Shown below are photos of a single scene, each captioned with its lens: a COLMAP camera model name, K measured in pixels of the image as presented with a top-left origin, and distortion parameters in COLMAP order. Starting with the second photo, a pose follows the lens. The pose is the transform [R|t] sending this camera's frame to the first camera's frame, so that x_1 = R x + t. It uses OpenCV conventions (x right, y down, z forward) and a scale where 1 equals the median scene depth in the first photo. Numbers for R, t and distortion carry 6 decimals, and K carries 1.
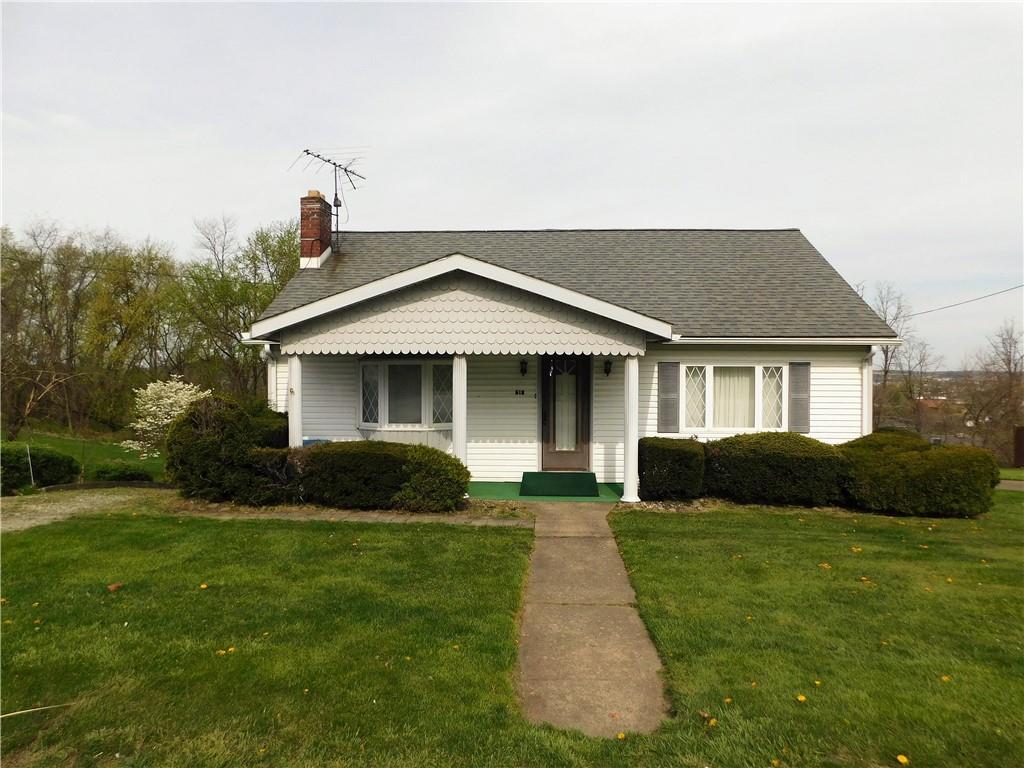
lens RADIAL K [[678.2, 0, 513.1], [0, 678.2, 392.0], [0, 0, 1]] dist [-0.032550, 0.016541]
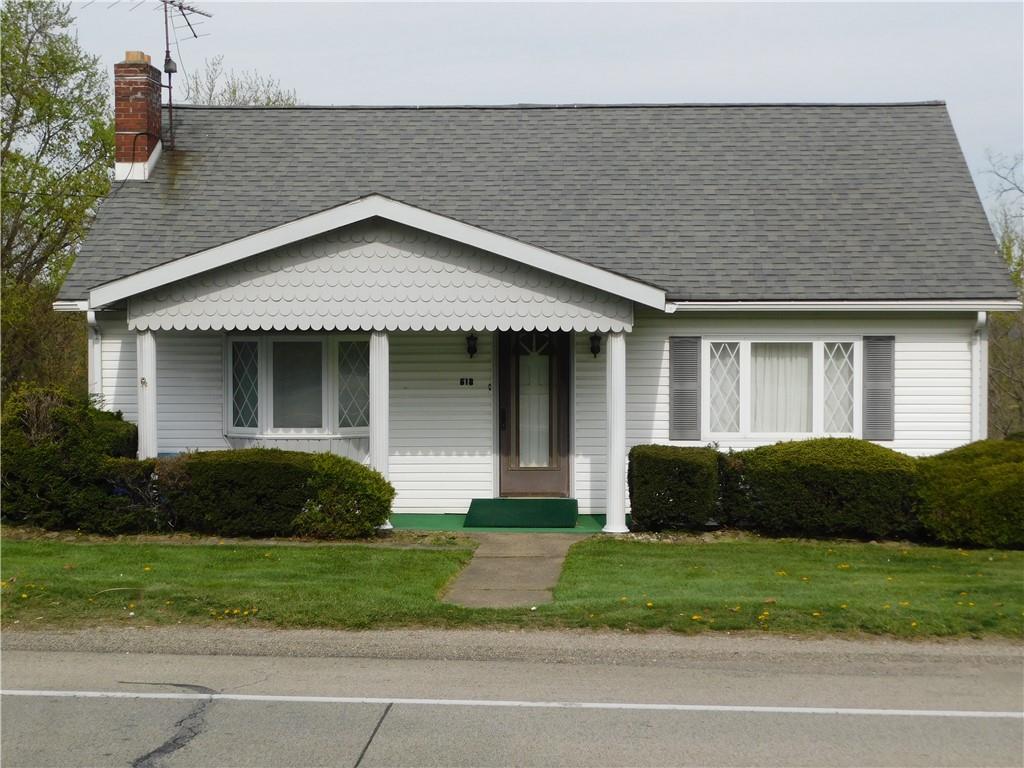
lens RADIAL K [[1793.4, 0, 509.5], [0, 1793.4, 392.6], [0, 0, 1]] dist [0.132908, 0.000000]
pose [[0.999986, -0.003120, 0.004250, 0.047219], [0.003059, 0.999894, 0.014248, -0.014457], [-0.004294, -0.014235, 0.999889, -0.833531]]
